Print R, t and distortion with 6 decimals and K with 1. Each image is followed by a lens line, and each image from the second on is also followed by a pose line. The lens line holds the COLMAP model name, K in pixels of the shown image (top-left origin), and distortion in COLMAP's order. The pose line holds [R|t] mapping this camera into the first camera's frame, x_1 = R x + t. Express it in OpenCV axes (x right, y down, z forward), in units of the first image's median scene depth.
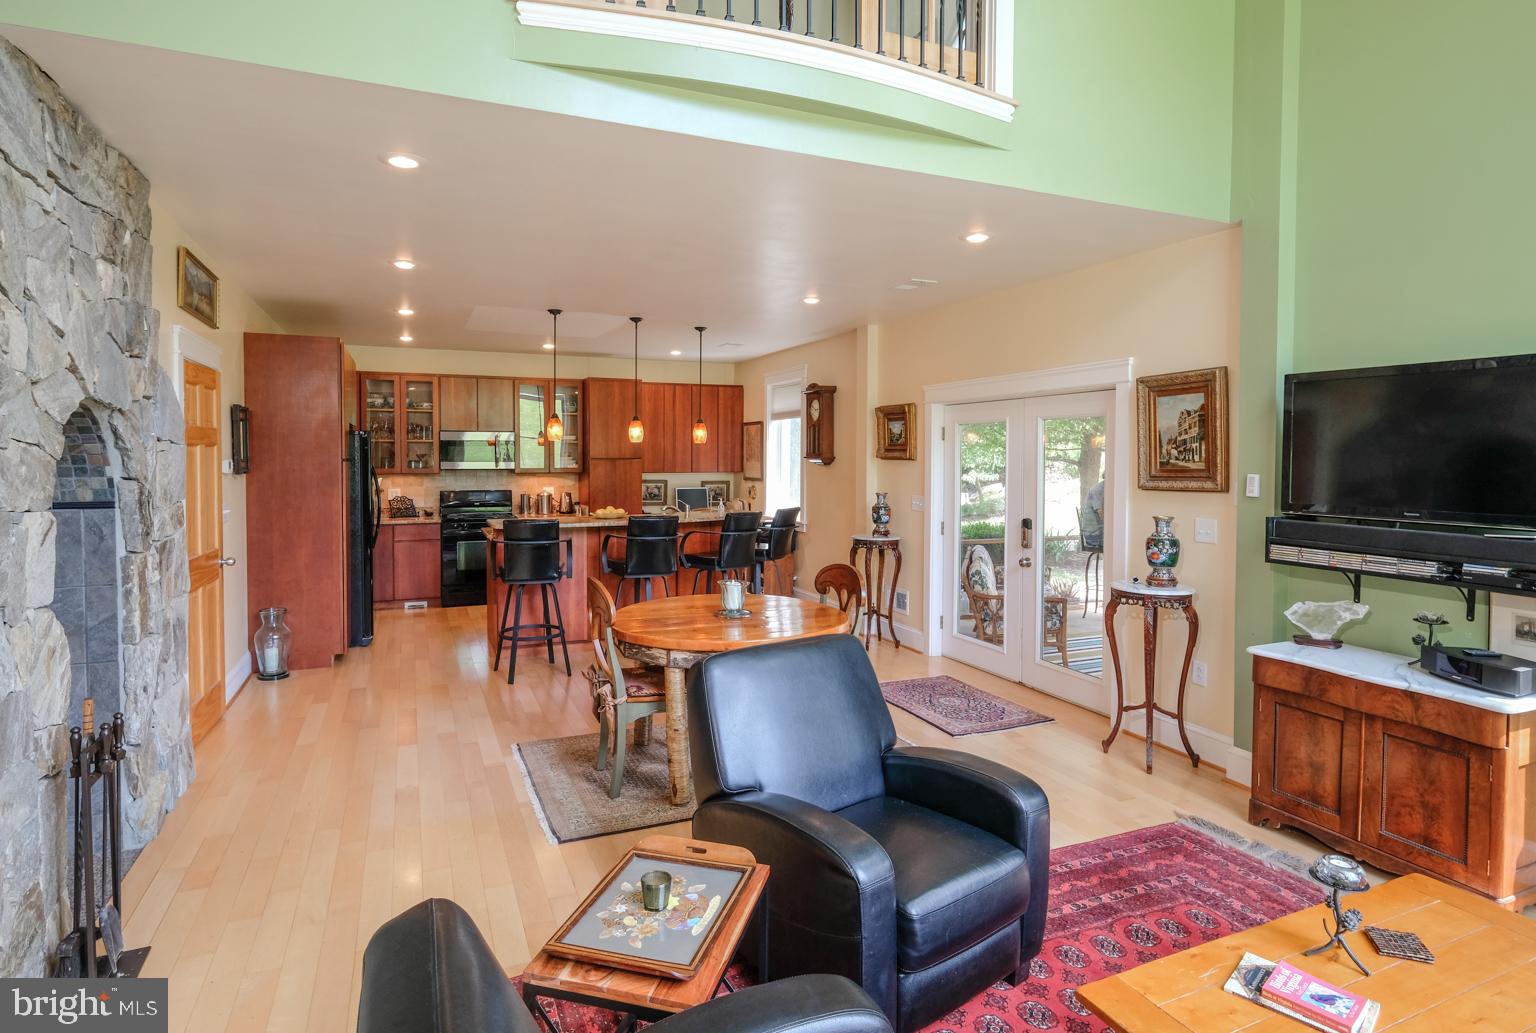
lens RADIAL K [[779.8, 0, 694.9], [0, 779.8, 480.1], [0, 0, 1]] dist [0.011154, -0.001056]
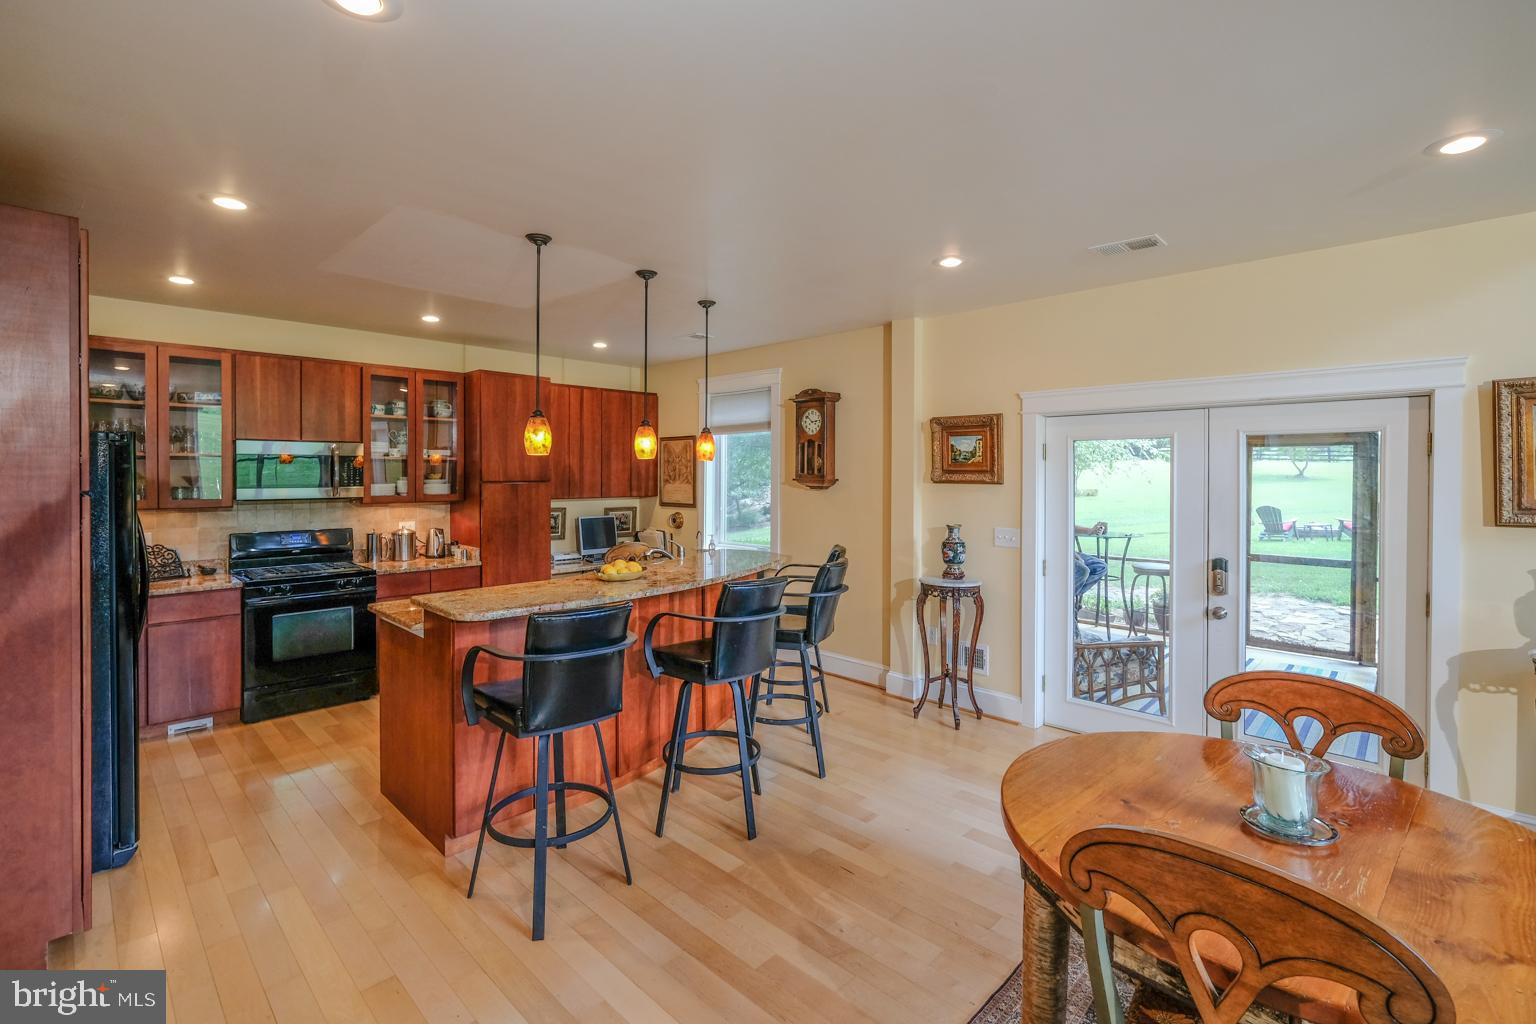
lens RADIAL K [[686.0, 0, 740.5], [0, 686.0, 480.8], [0, 0, 1]] dist [0.000672, 0.000398]
pose [[0.912470, -0.004844, 0.409116, -0.293192], [0.013686, 0.999732, -0.018687, -0.022006], [-0.408915, 0.022651, 0.912291, 0.533823]]
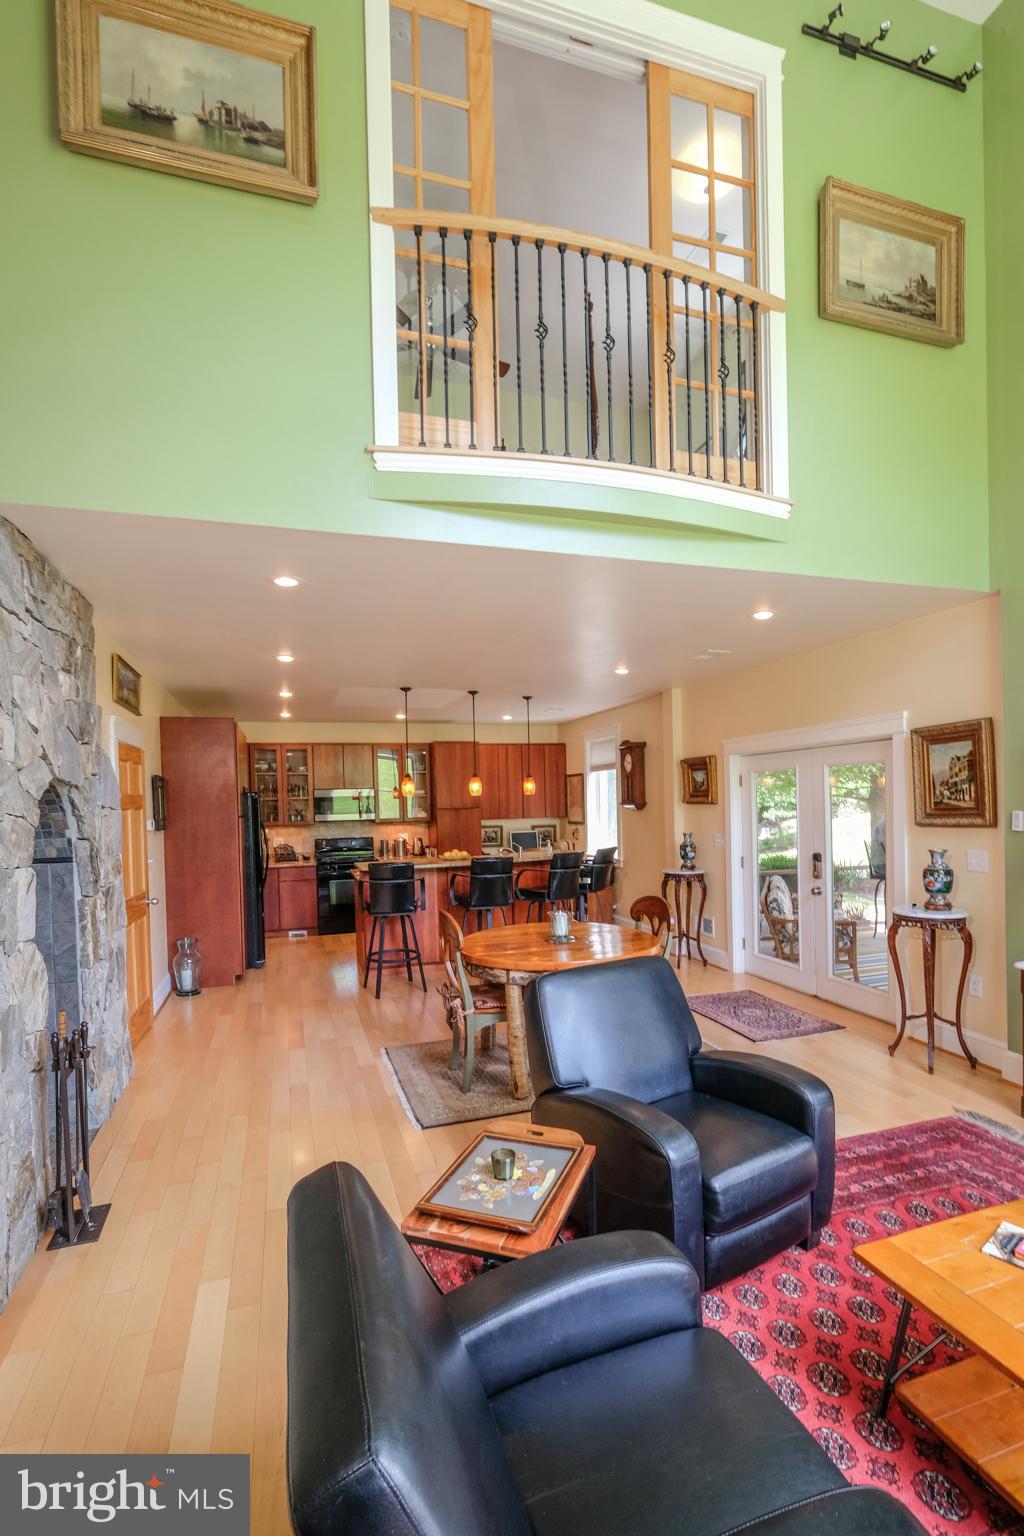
lens RADIAL K [[668.2, 0, 472.9], [0, 668.2, 820.3], [0, 0, 1]] dist [0.001693, -0.000275]
pose [[0.996512, -0.025614, -0.079416, 0.000164], [0.025233, 0.999665, -0.005791, -0.005281], [0.079538, 0.003767, 0.996825, -0.020143]]
